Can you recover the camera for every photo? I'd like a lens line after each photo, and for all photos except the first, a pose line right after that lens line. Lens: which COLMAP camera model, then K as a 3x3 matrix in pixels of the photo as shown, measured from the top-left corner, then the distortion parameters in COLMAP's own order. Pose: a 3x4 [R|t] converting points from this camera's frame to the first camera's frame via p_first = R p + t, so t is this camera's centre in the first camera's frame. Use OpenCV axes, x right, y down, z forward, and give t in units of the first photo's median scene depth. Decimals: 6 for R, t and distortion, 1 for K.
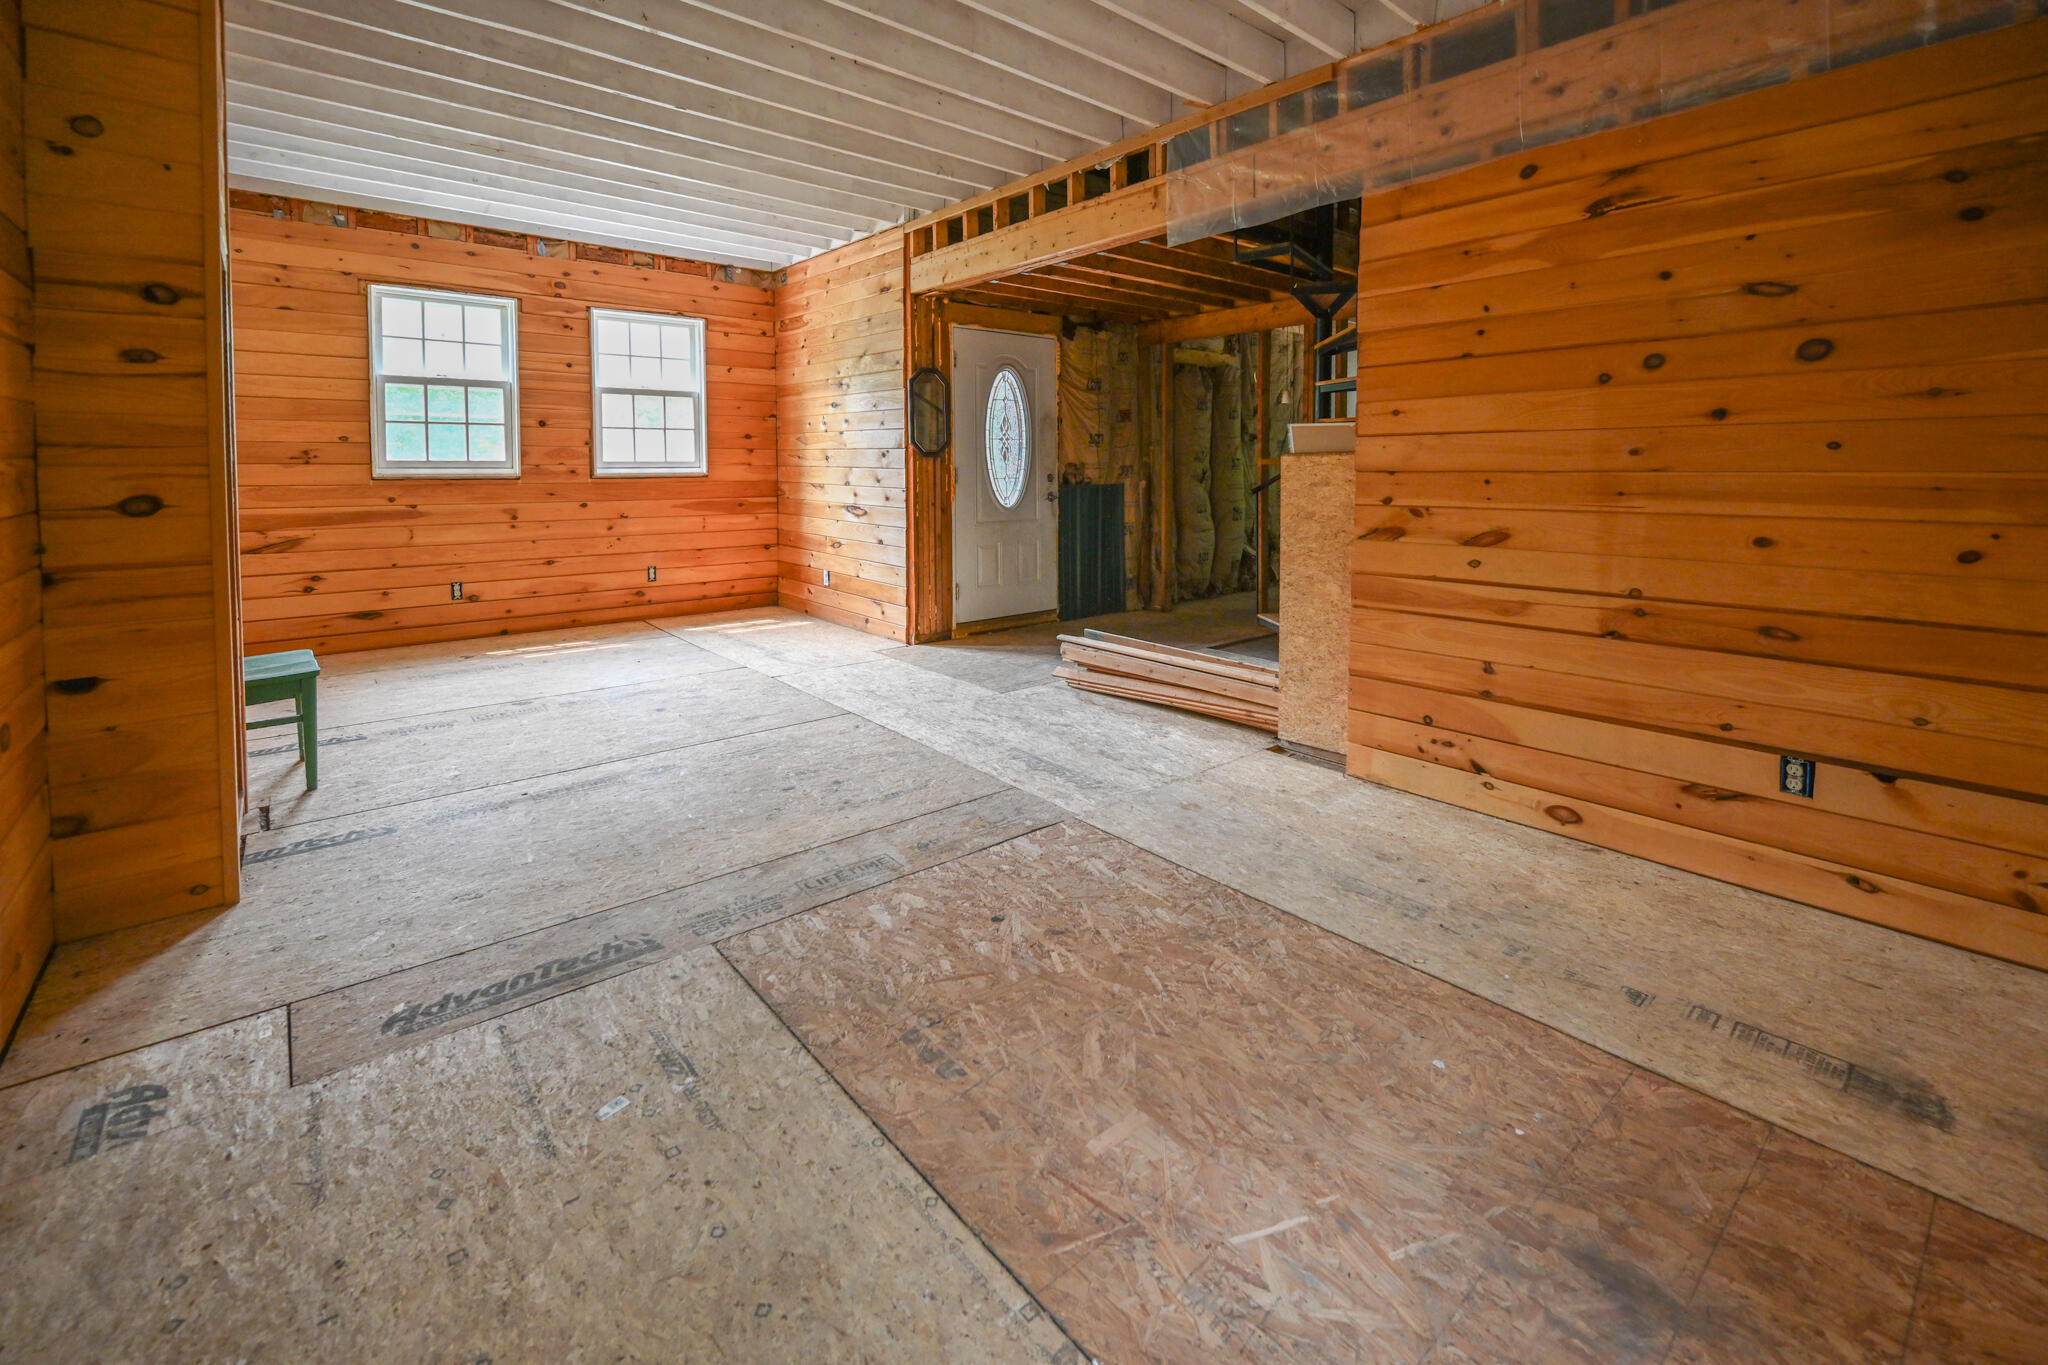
lens RADIAL K [[867.6, 0, 1086.1], [0, 867.6, 496.8], [0, 0, 1]] dist [-0.001077, 0.000539]
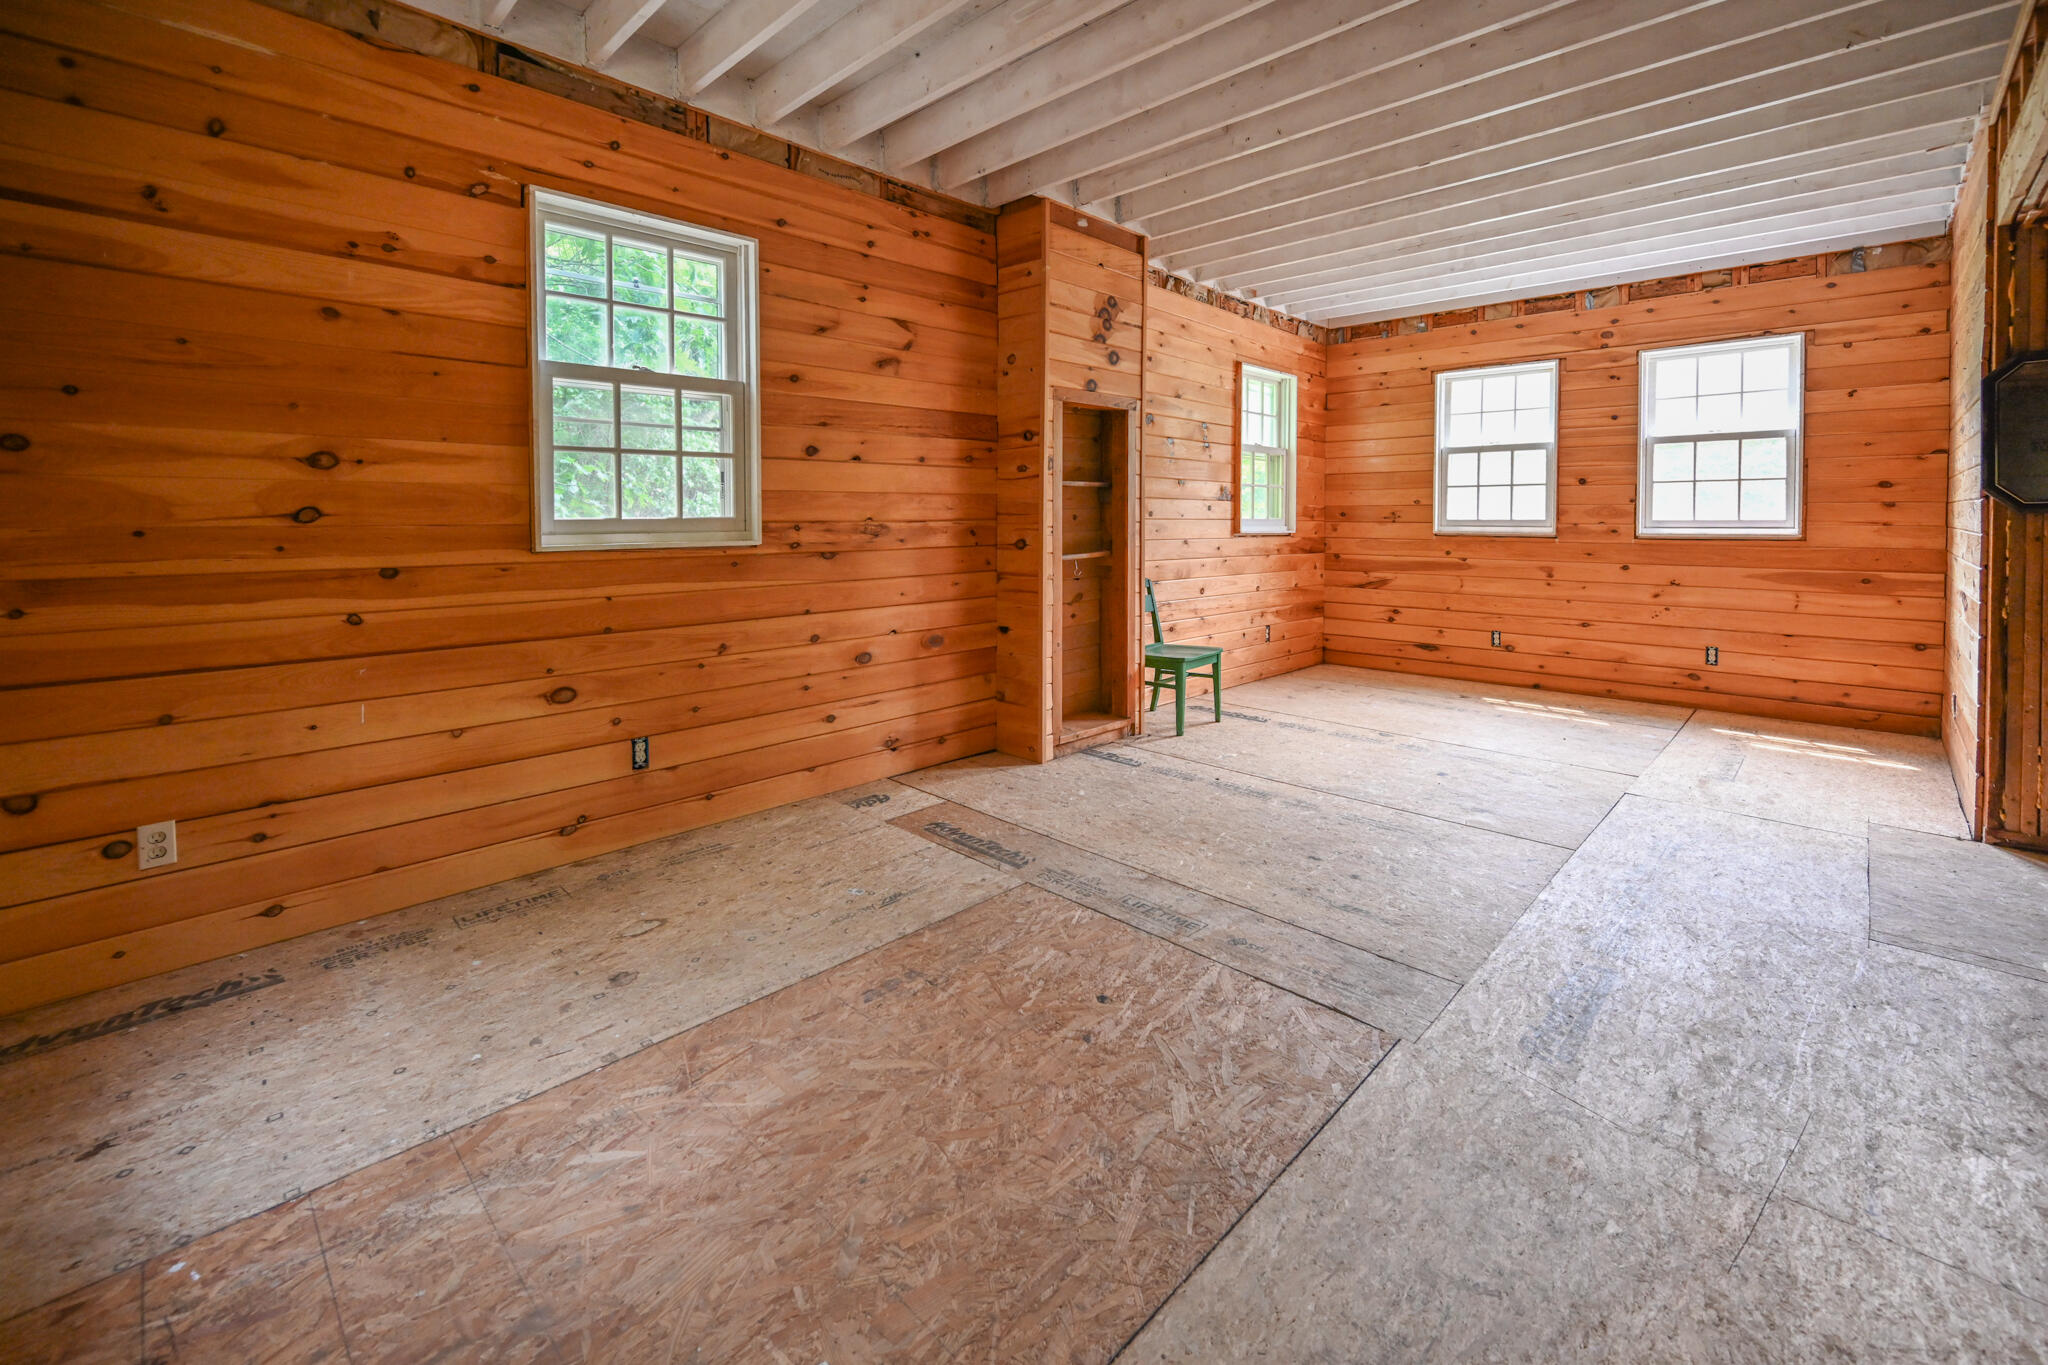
lens RADIAL K [[867.6, 0, 1005.2], [0, 867.6, 530.8], [0, 0, 1]] dist [-0.001077, 0.000539]
pose [[0.056903, 0.012593, -0.998300, 0.311825], [-0.038909, 0.999189, 0.010386, -0.013934], [0.997621, 0.038252, 0.057347, 0.301539]]
